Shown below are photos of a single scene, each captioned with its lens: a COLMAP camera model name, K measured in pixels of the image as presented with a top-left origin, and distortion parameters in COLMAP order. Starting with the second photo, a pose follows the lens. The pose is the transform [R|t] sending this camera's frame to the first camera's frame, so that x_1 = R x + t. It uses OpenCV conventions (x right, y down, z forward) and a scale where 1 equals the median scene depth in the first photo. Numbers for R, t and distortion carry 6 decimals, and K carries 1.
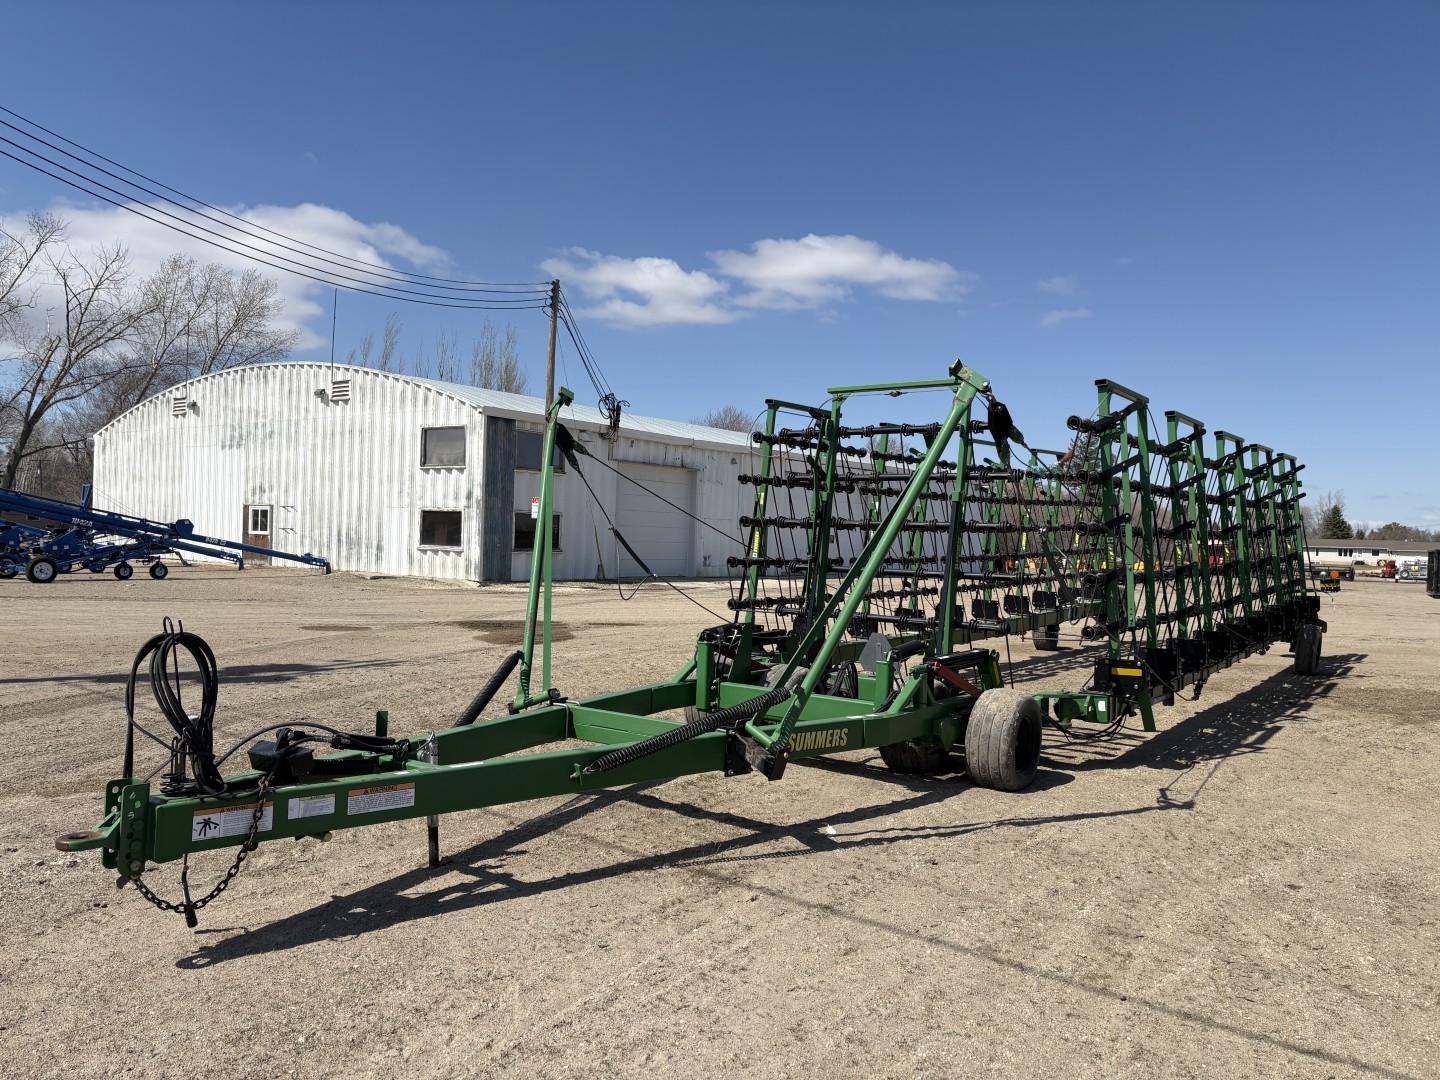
lens RADIAL K [[1108.5, 0, 720.0], [0, 1108.5, 540.0], [0, 0, 1]] dist [-0.005145, 0.073785]
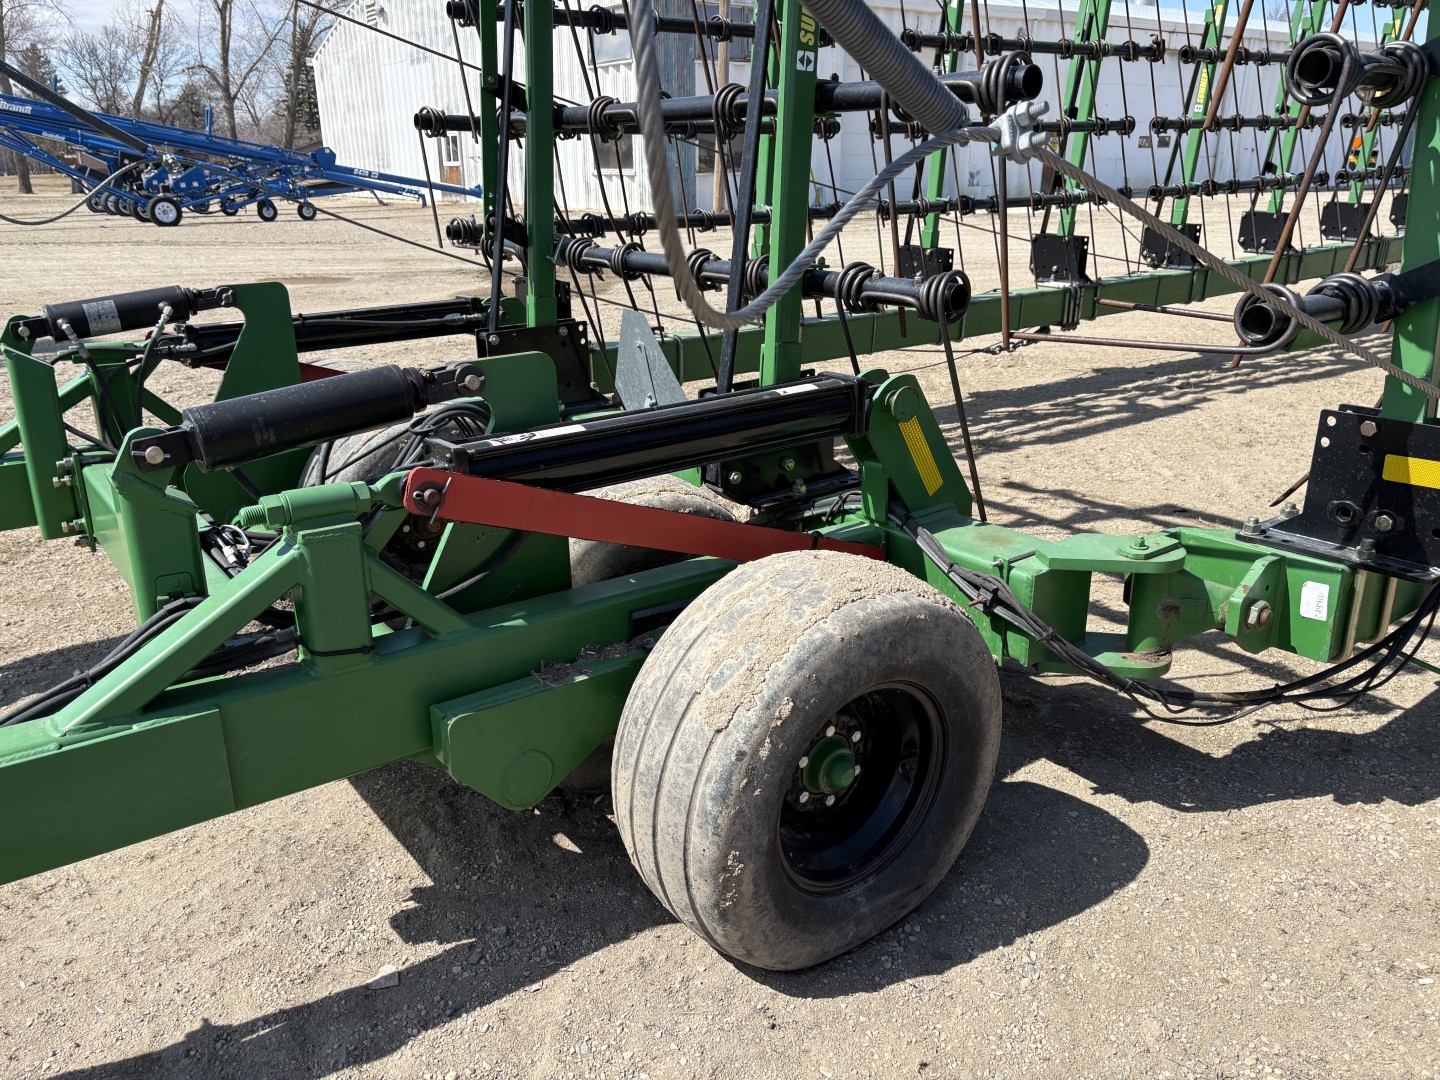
lens RADIAL K [[1108.5, 0, 720.0], [0, 1108.5, 540.0], [0, 0, 1]] dist [-0.005145, 0.073785]
pose [[0.952134, 0.058893, -0.299953, 0.238243], [0.038797, 0.950047, 0.309686, 0.042343], [0.303208, -0.306500, 0.902288, 0.600876]]
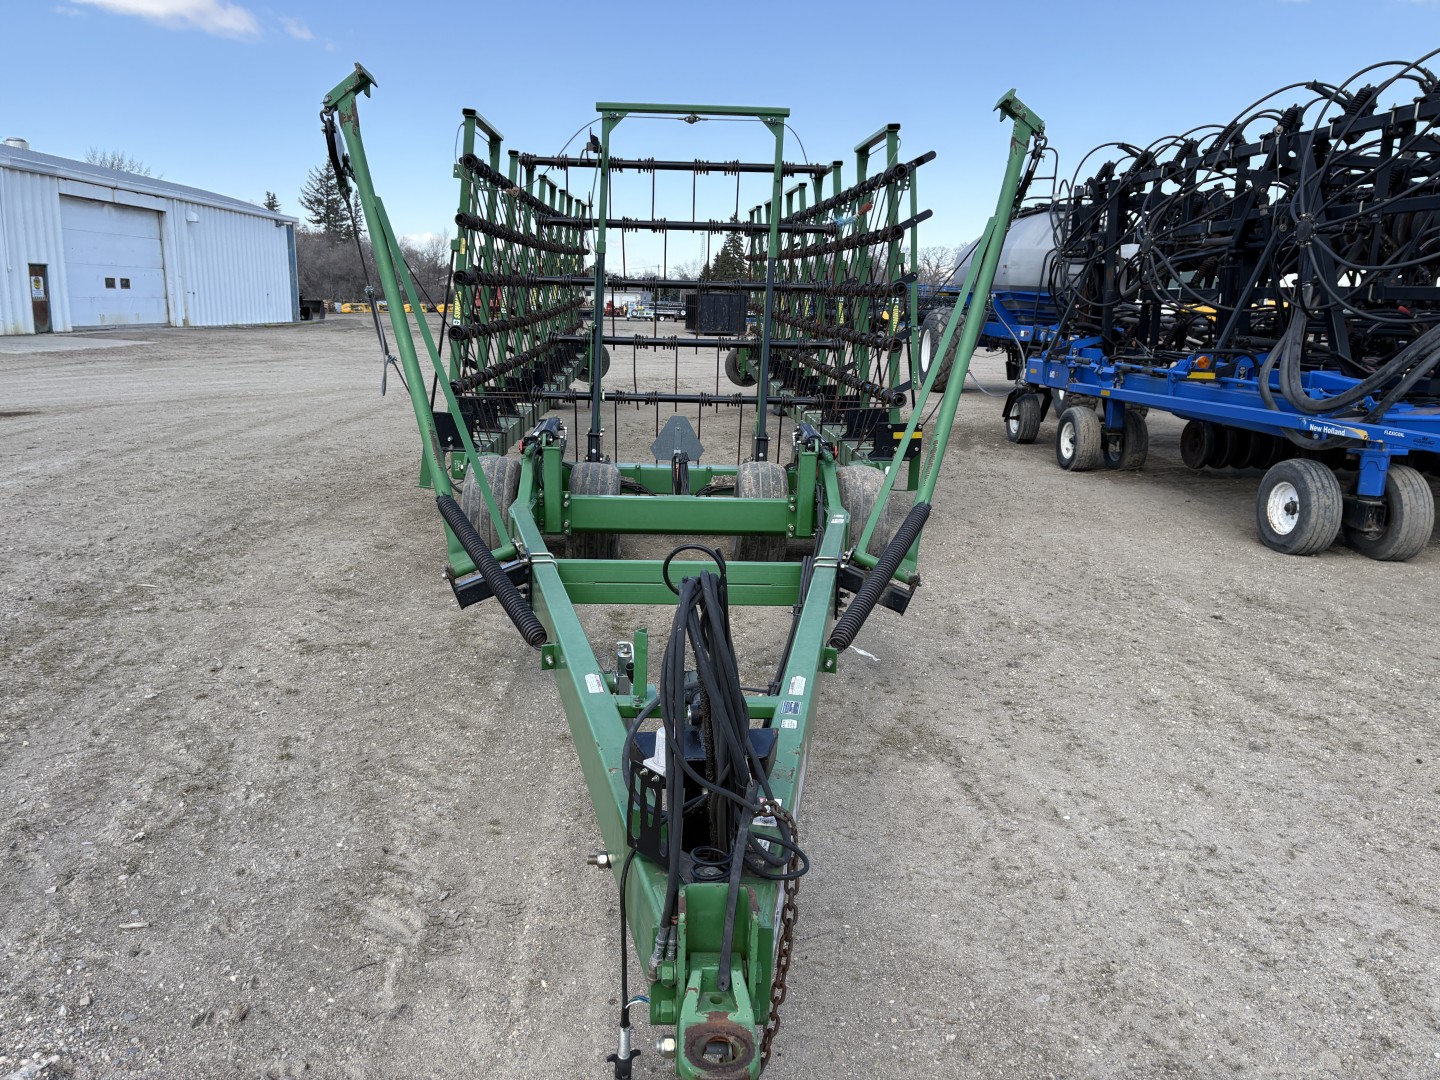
lens RADIAL K [[1108.5, 0, 720.0], [0, 1108.5, 540.0], [0, 0, 1]] dist [-0.005145, 0.073785]
pose [[0.786018, -0.145708, 0.600787, -0.315701], [0.004429, 0.973129, 0.230218, -0.015445], [-0.618188, -0.178294, 0.765542, 0.265998]]
